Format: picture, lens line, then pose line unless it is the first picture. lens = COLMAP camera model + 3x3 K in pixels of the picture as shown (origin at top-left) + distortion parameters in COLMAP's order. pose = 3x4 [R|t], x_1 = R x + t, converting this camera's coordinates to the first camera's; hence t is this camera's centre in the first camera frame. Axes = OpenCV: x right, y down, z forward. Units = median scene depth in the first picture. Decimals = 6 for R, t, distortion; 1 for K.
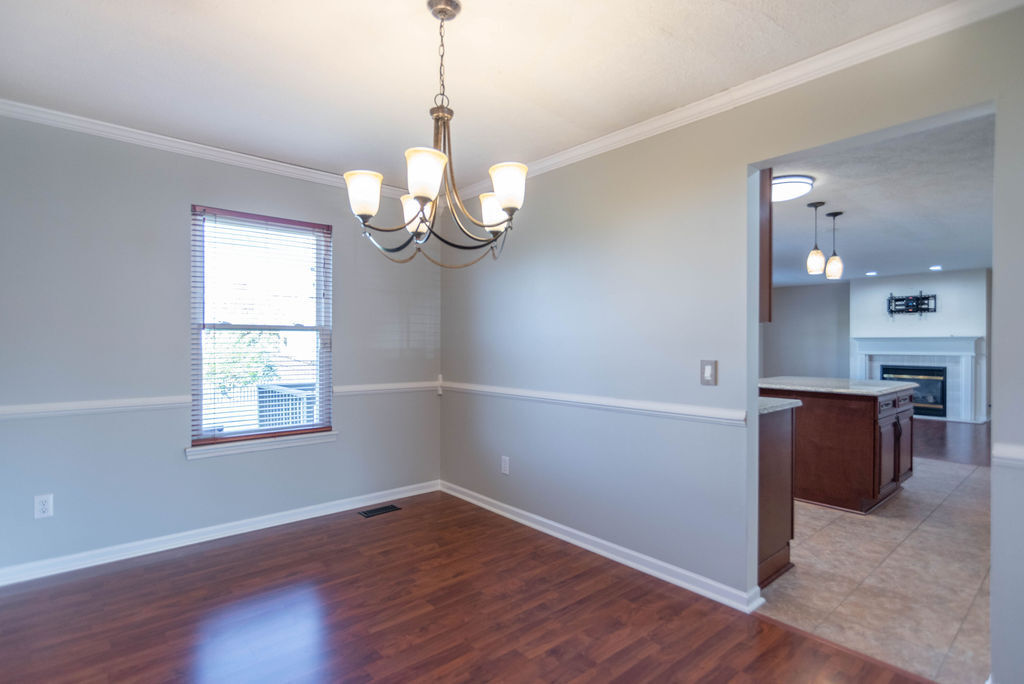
lens RADIAL K [[517.2, 0, 504.7], [0, 517.2, 344.8], [0, 0, 1]] dist [0.001949, 0.000753]
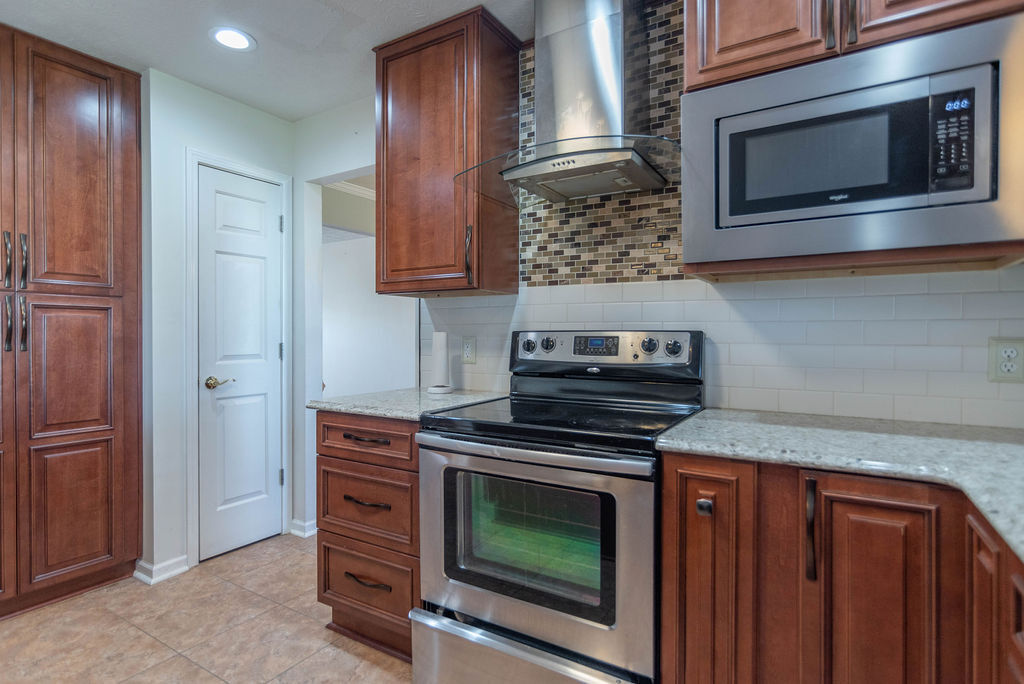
lens RADIAL K [[515.5, 0, 495.4], [0, 515.5, 339.1], [0, 0, 1]] dist [-0.000279, 0.000583]
pose [[-0.960410, -0.002352, -0.278580, 0.184585], [-0.005406, 0.999933, 0.010196, 0.006126], [0.278538, 0.011298, -0.960359, 0.610203]]
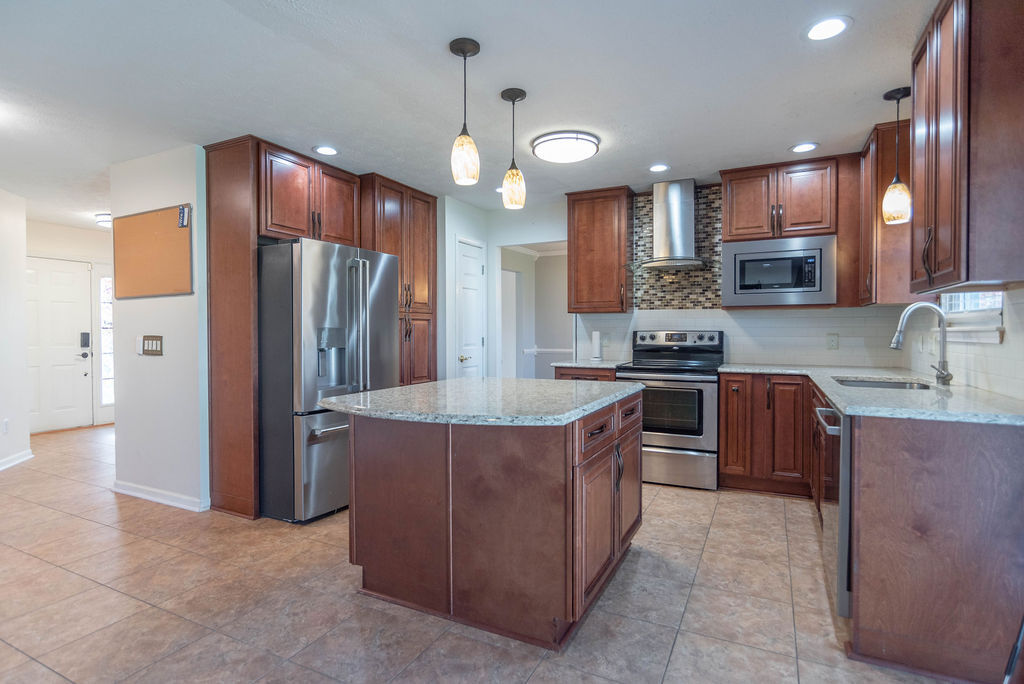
lens RADIAL K [[514.4, 0, 514.8], [0, 514.4, 341.1], [0, 0, 1]] dist [-0.003663, -0.001022]
pose [[-0.919335, 0.004233, -0.393453, 0.443985], [-0.003632, 0.999808, 0.019244, 0.005432], [0.393459, 0.019121, -0.919143, 0.825563]]
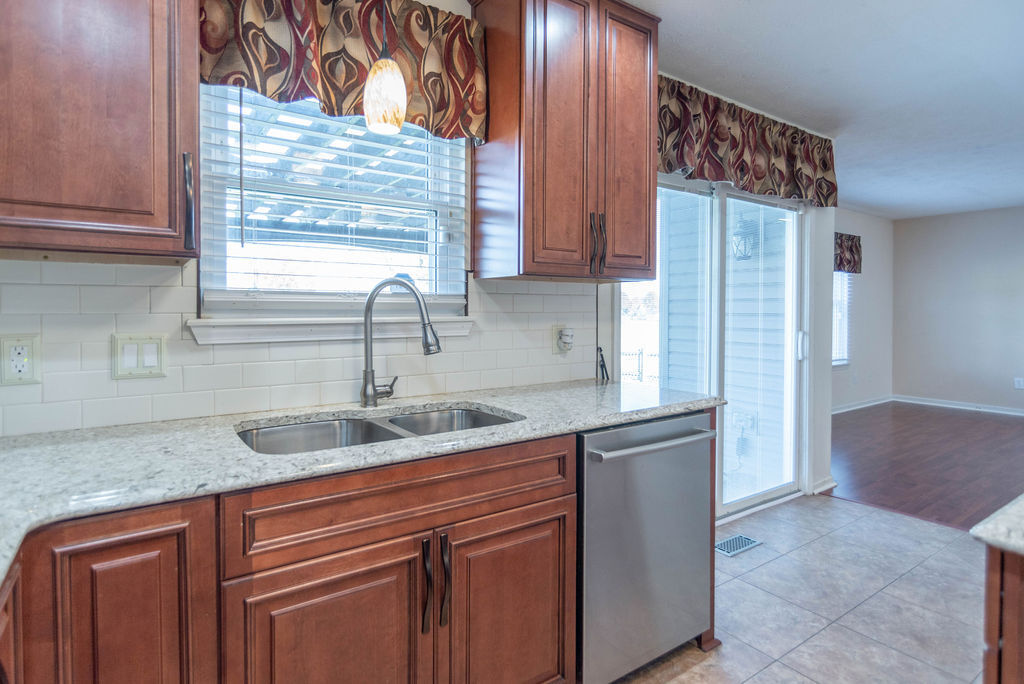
lens RADIAL K [[538.9, 0, 514.1], [0, 538.9, 316.2], [0, 0, 1]] dist [-0.002775, 0.000262]
pose [[0.995242, 0.001630, -0.097420, 0.151263], [-0.000722, 0.999956, 0.009358, -0.000851], [0.097431, -0.009243, 0.995199, 0.429013]]
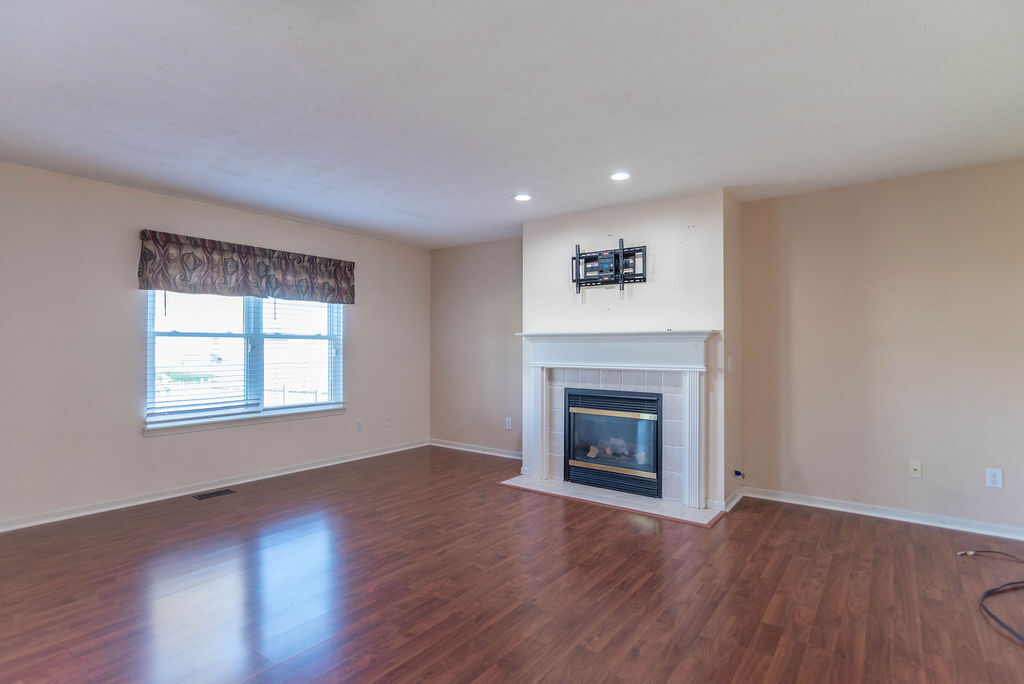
lens RADIAL K [[514.4, 0, 514.8], [0, 514.4, 341.1], [0, 0, 1]] dist [-0.003663, -0.001022]
pose [[0.978047, 0.003976, 0.208347, 0.643099], [-0.000981, 0.999895, -0.014477, 0.000321], [-0.208383, 0.013955, 0.977948, 0.580642]]
